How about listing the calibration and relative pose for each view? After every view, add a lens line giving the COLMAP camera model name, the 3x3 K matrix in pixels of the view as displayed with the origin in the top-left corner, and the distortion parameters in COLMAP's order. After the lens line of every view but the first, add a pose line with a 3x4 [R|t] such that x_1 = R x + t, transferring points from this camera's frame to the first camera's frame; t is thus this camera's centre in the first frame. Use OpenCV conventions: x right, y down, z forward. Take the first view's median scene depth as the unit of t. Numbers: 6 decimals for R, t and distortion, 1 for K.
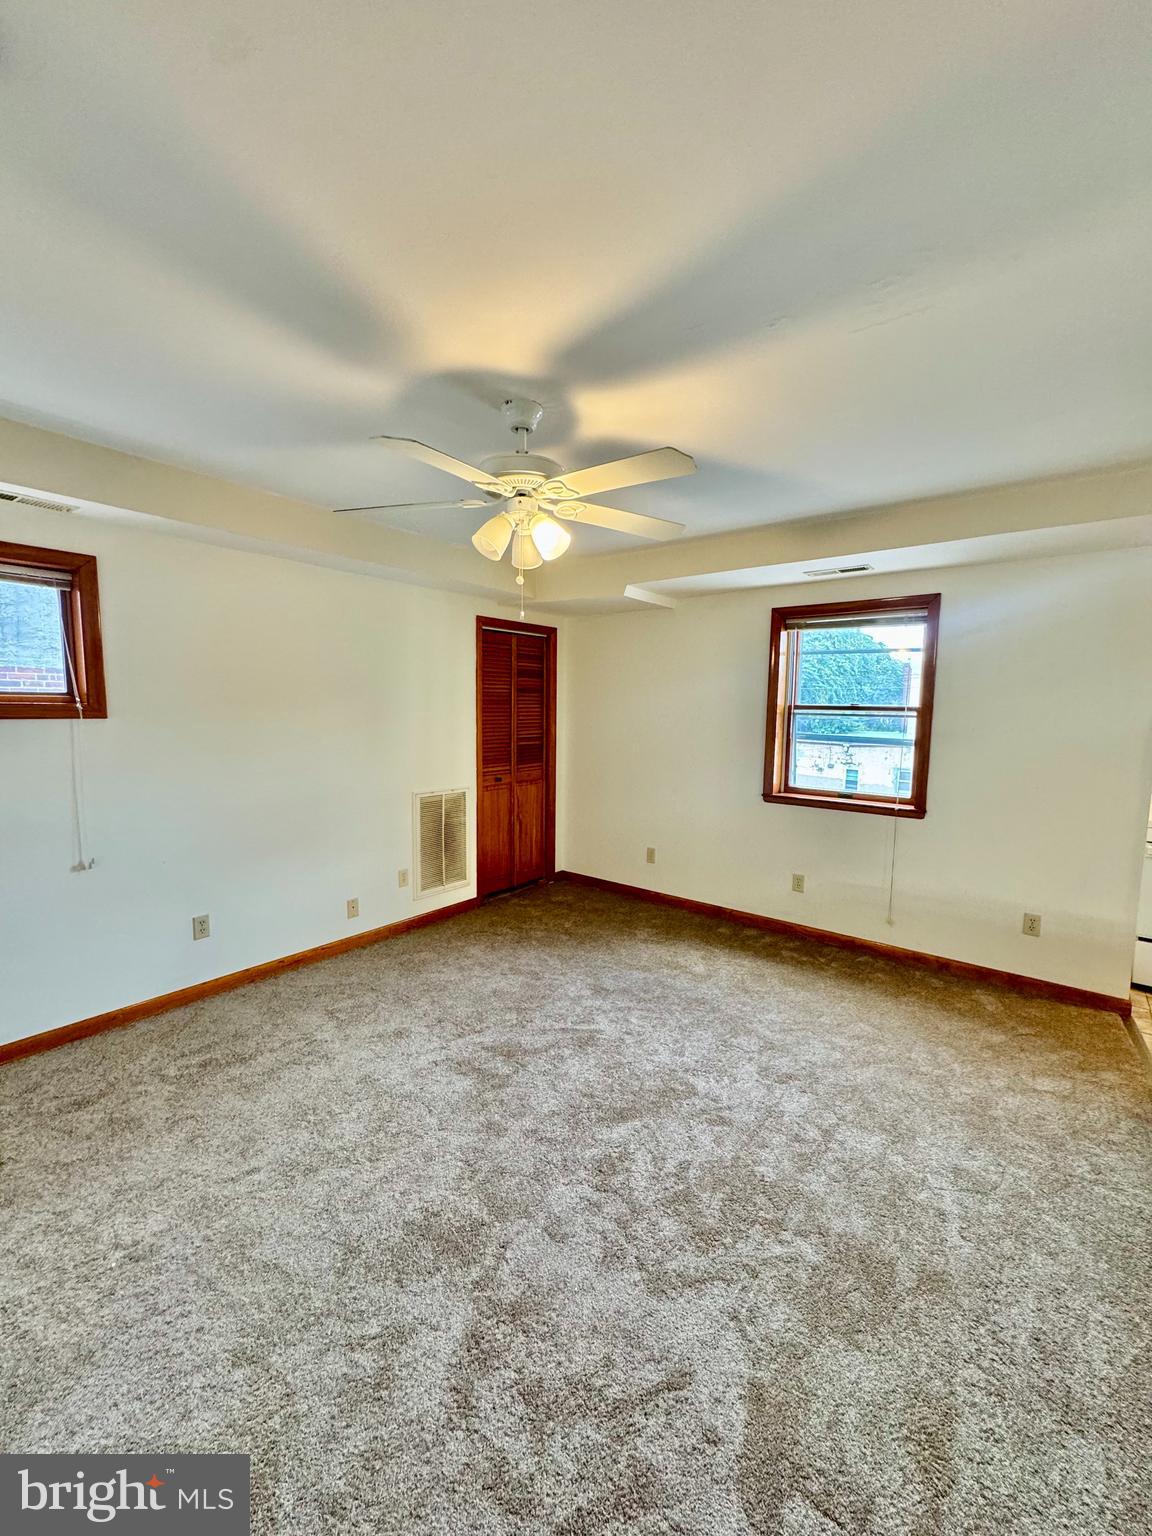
lens RADIAL K [[614.0, 0, 581.9], [0, 614.0, 766.3], [0, 0, 1]] dist [-0.000383, 0.000057]
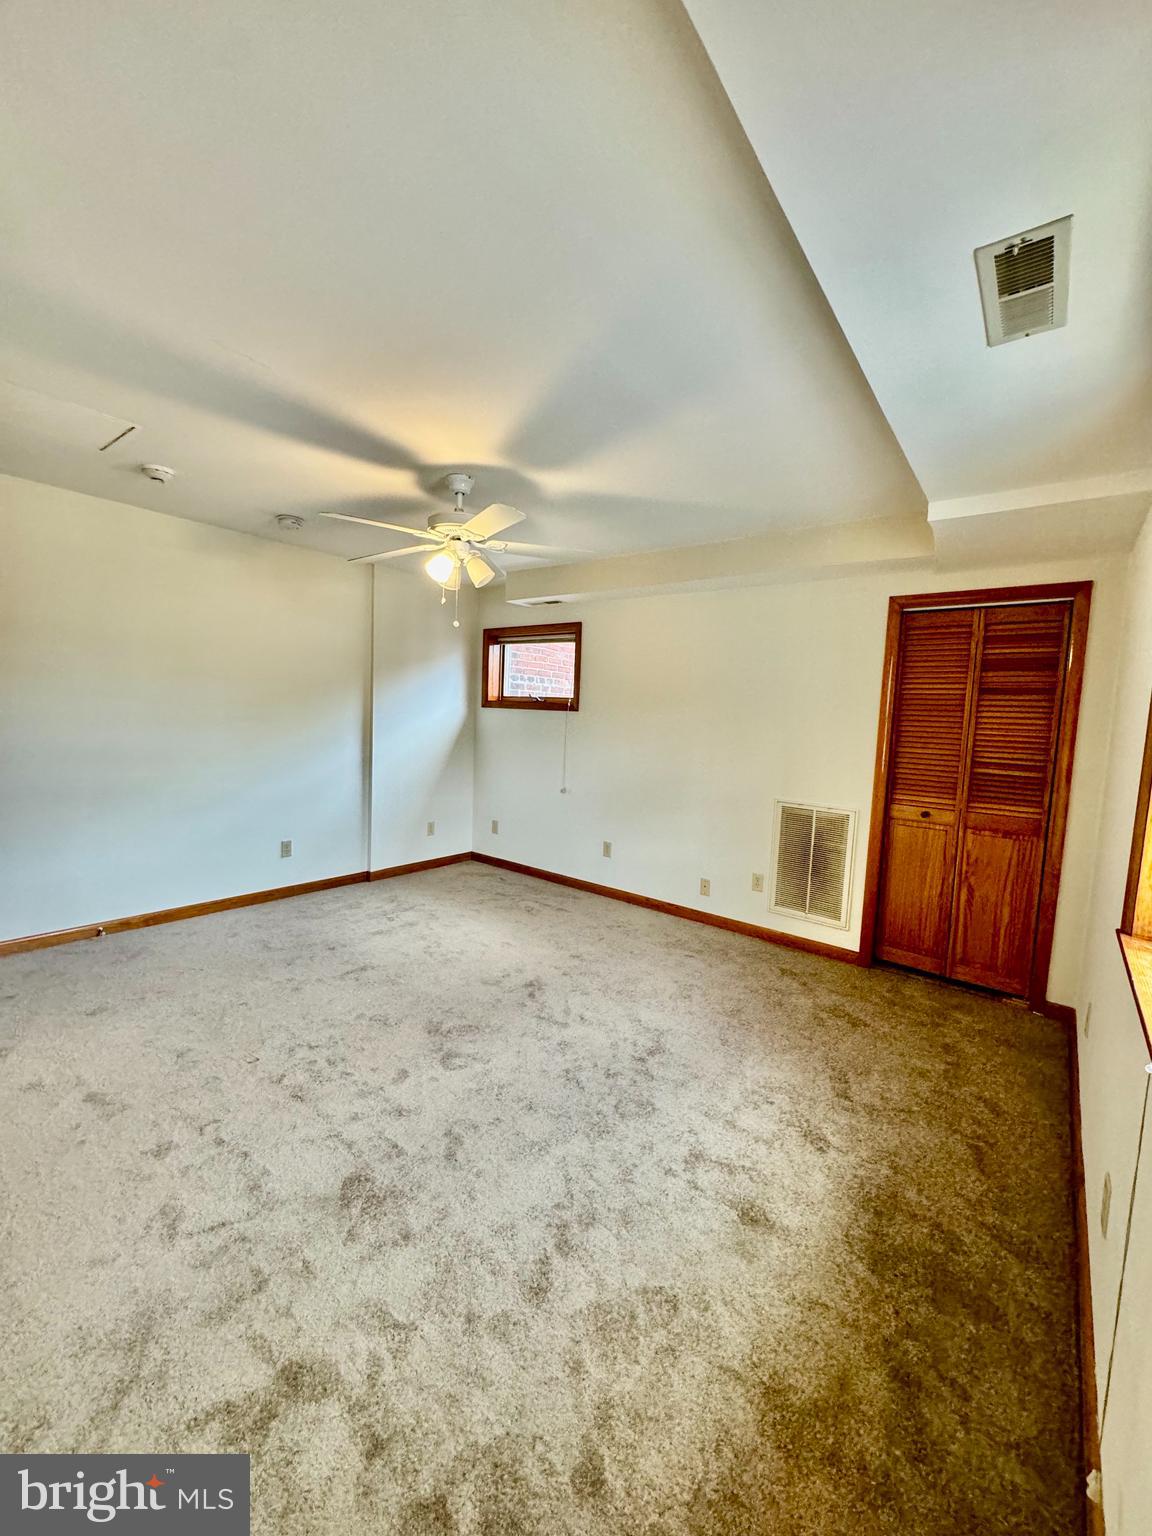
lens RADIAL K [[614.0, 0, 581.3], [0, 614.0, 770.1], [0, 0, 1]] dist [-0.000383, 0.000057]
pose [[-0.006003, 0.076364, -0.997062, 0.678906], [-0.143536, 0.986689, 0.076434, -0.031774], [0.989627, 0.143573, 0.005038, 0.678741]]
